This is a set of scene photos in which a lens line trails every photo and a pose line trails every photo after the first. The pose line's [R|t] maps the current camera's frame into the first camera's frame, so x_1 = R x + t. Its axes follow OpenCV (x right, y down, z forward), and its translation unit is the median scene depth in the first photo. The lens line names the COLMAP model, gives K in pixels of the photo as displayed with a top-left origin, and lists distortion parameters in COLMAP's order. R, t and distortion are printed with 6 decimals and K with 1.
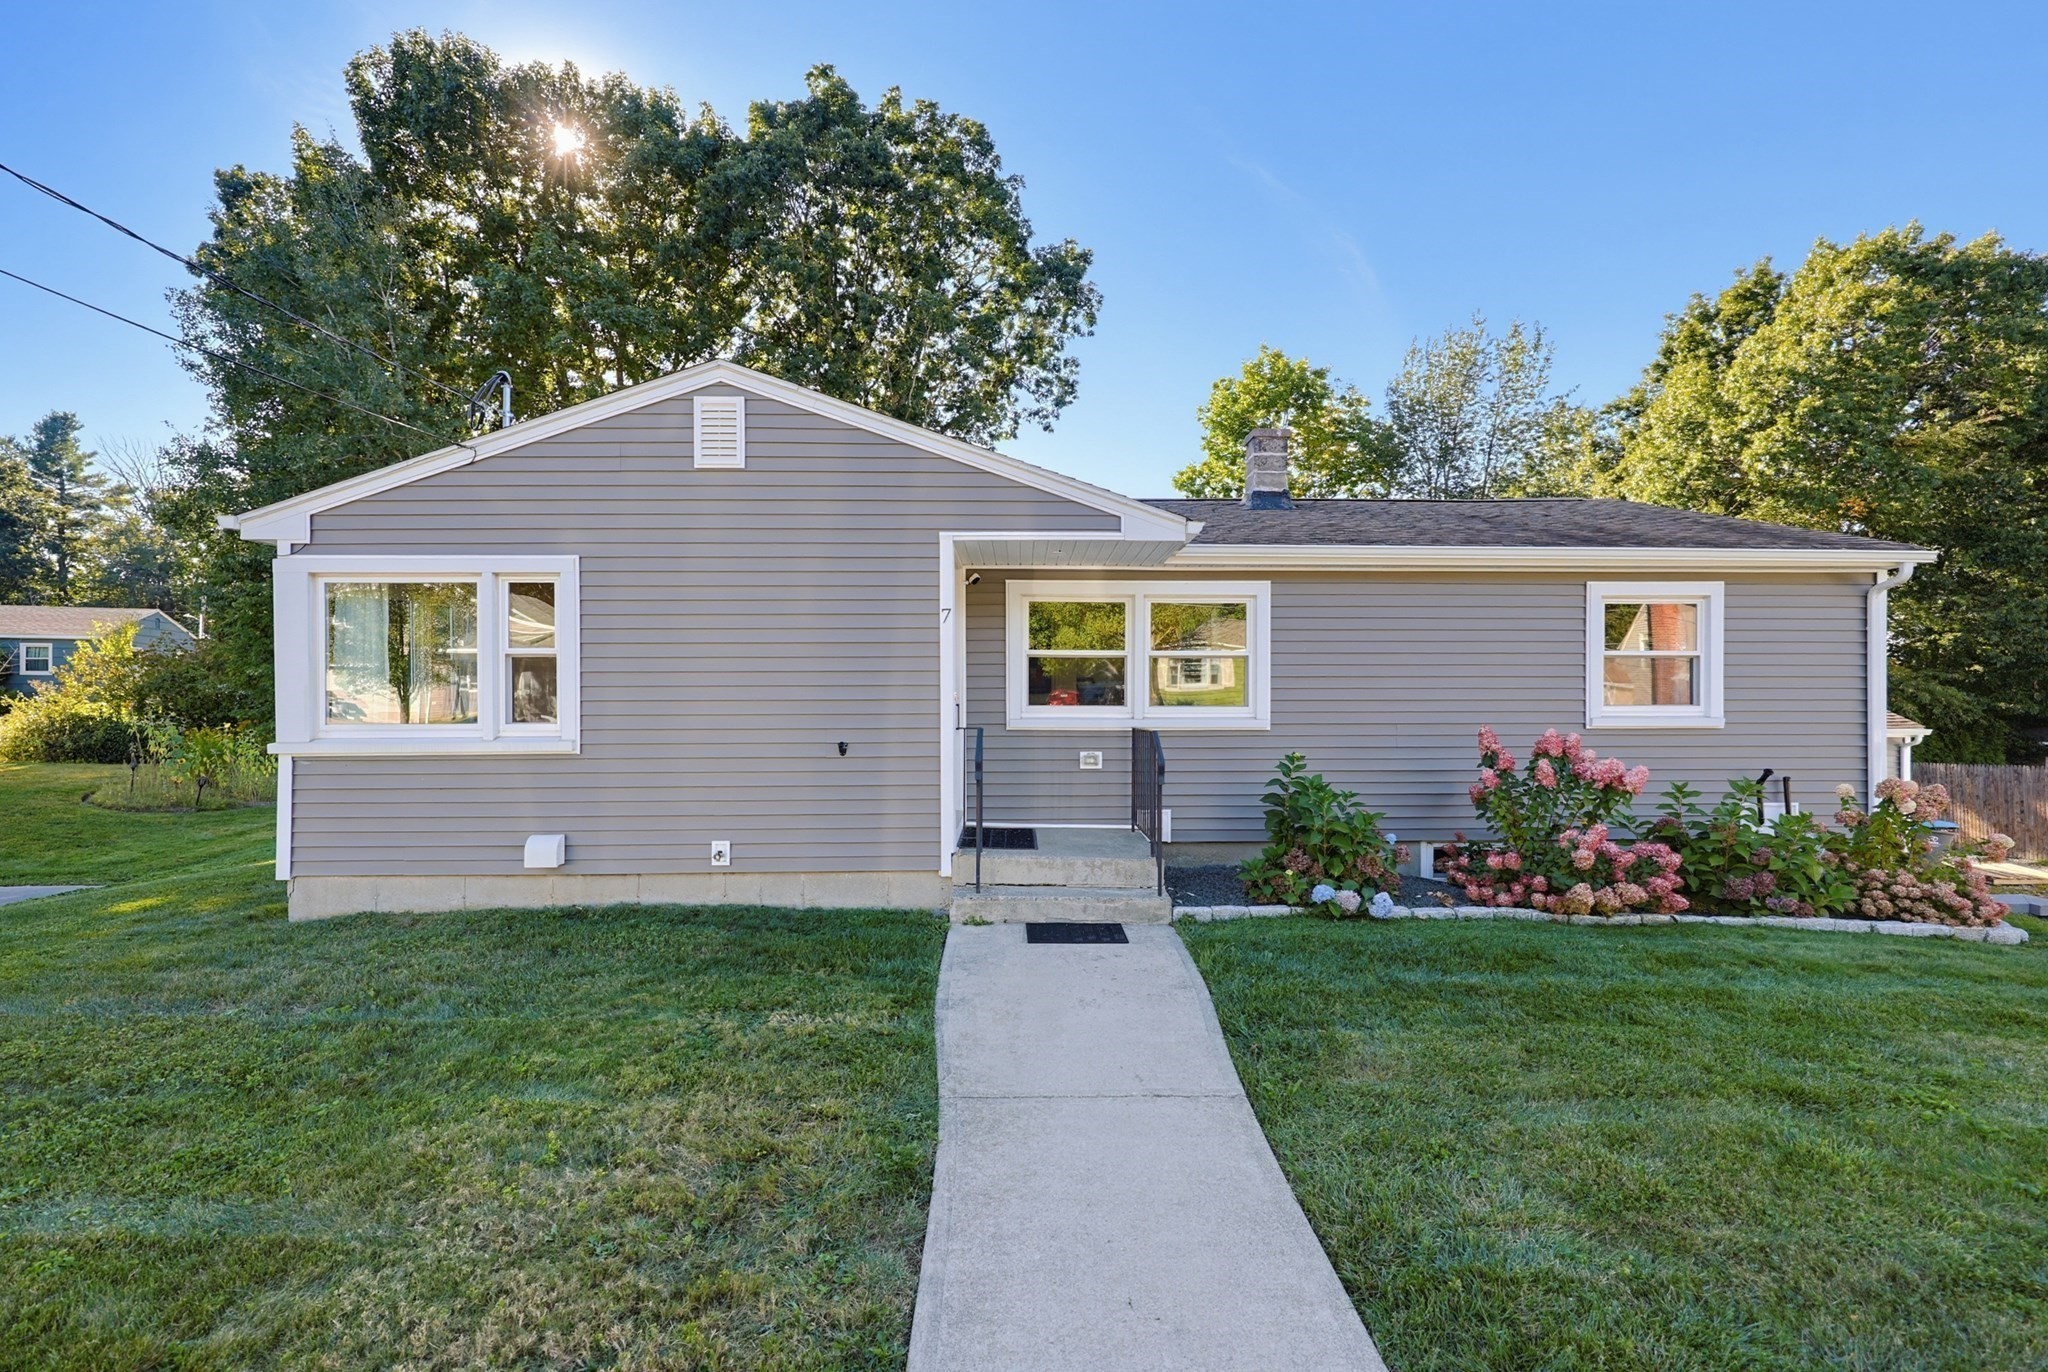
lens RADIAL K [[897.9, 0, 1022.0], [0, 897.9, 712.5], [0, 0, 1]] dist [-0.002397, -0.000587]
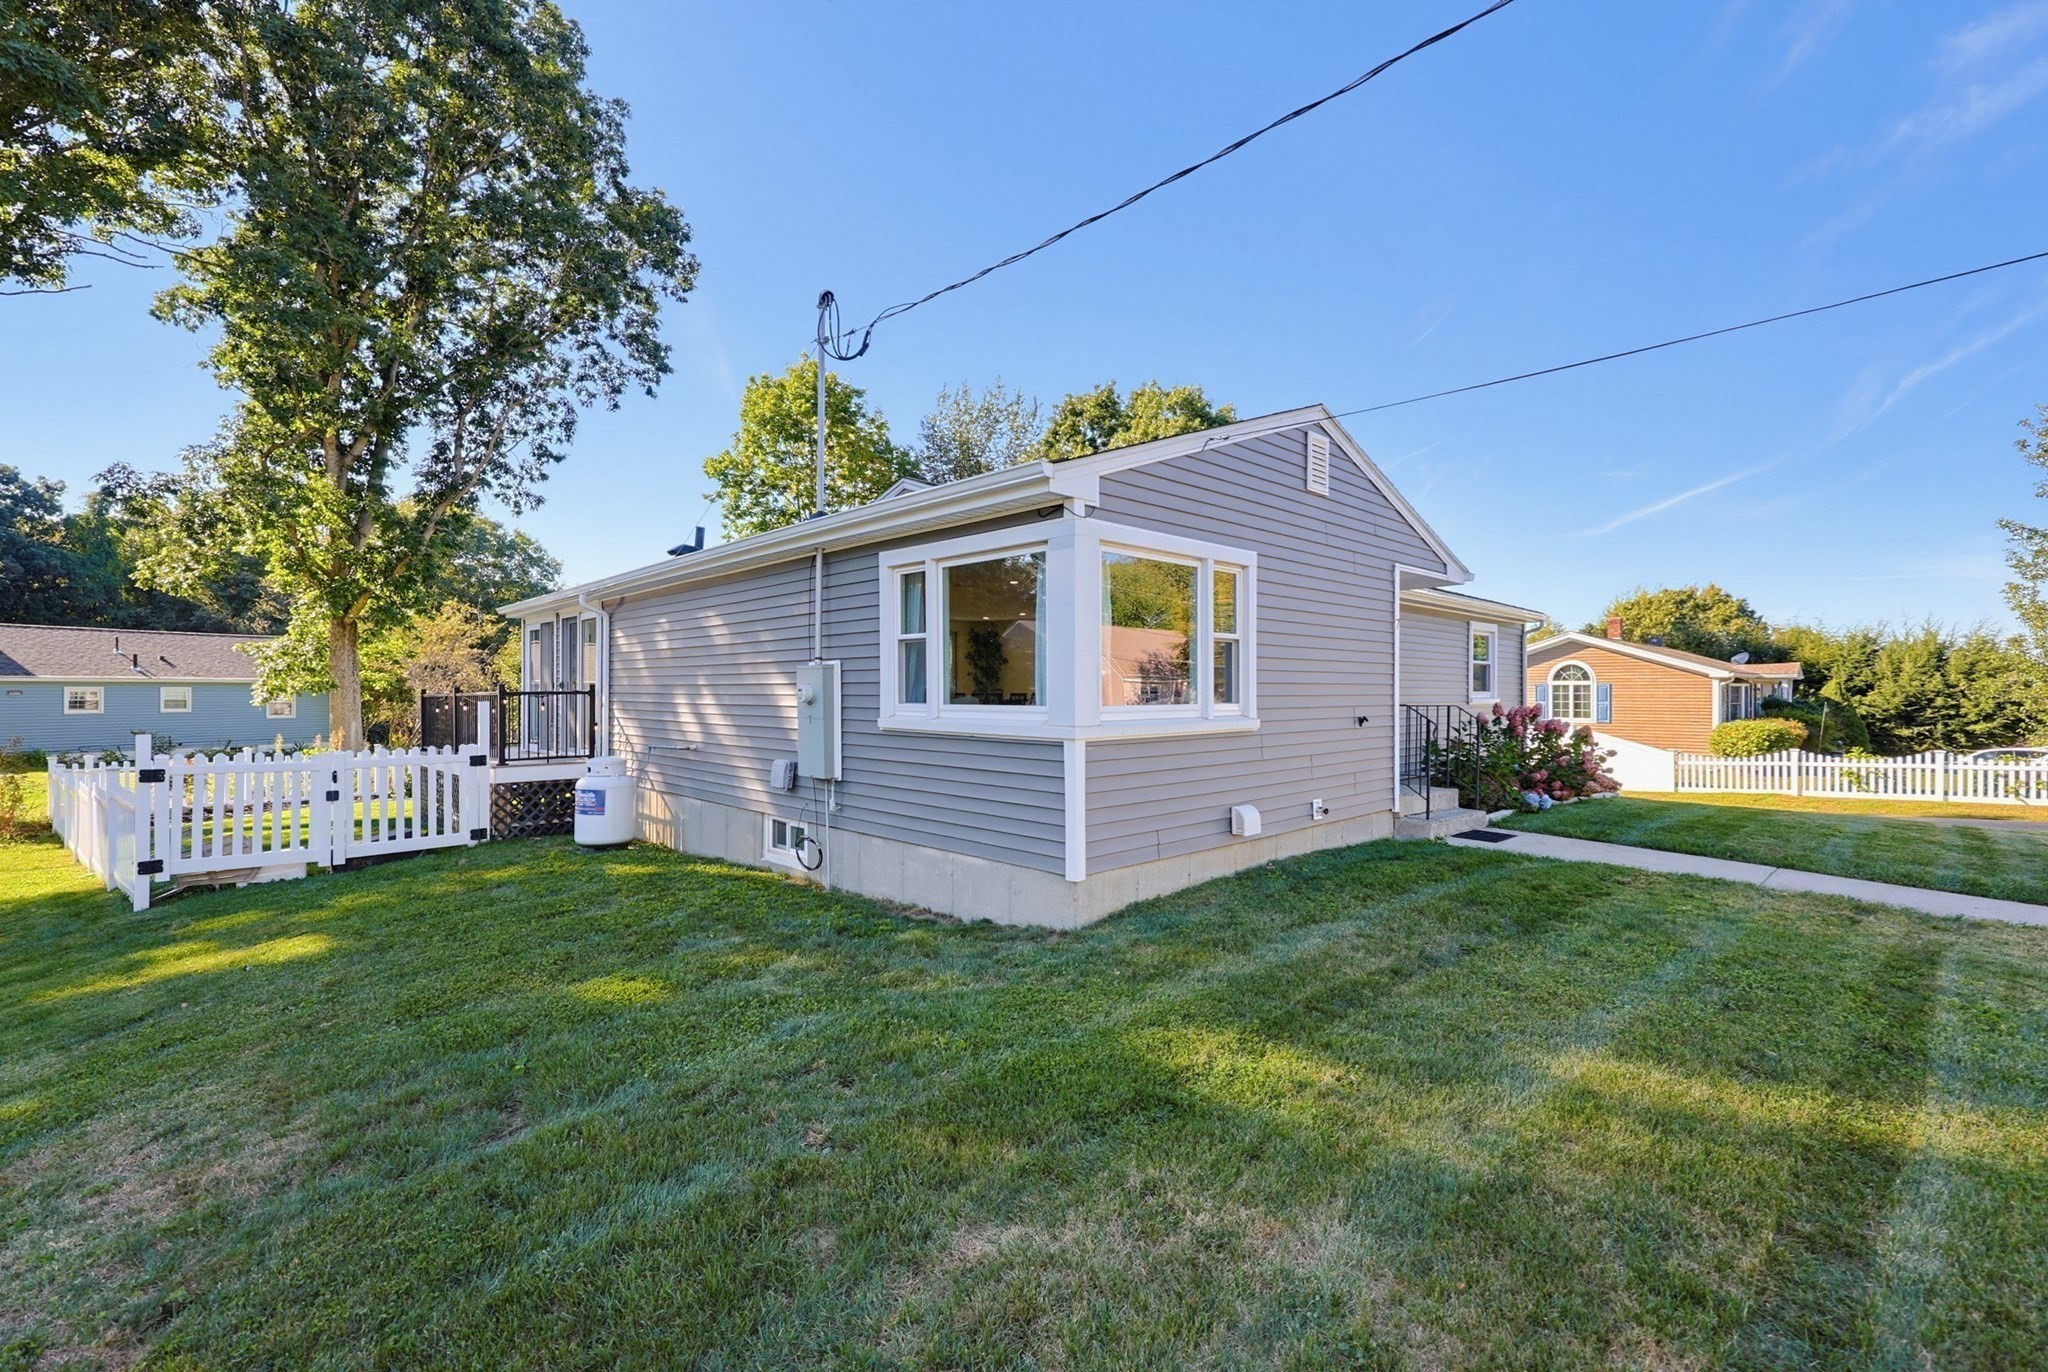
lens RADIAL K [[897.9, 0, 1022.0], [0, 897.9, 712.5], [0, 0, 1]] dist [-0.002397, -0.000587]
pose [[0.727471, -0.014190, 0.685991, -0.301836], [0.011631, 0.999897, 0.008350, 0.002320], [-0.686039, 0.001904, 0.727562, 0.079733]]
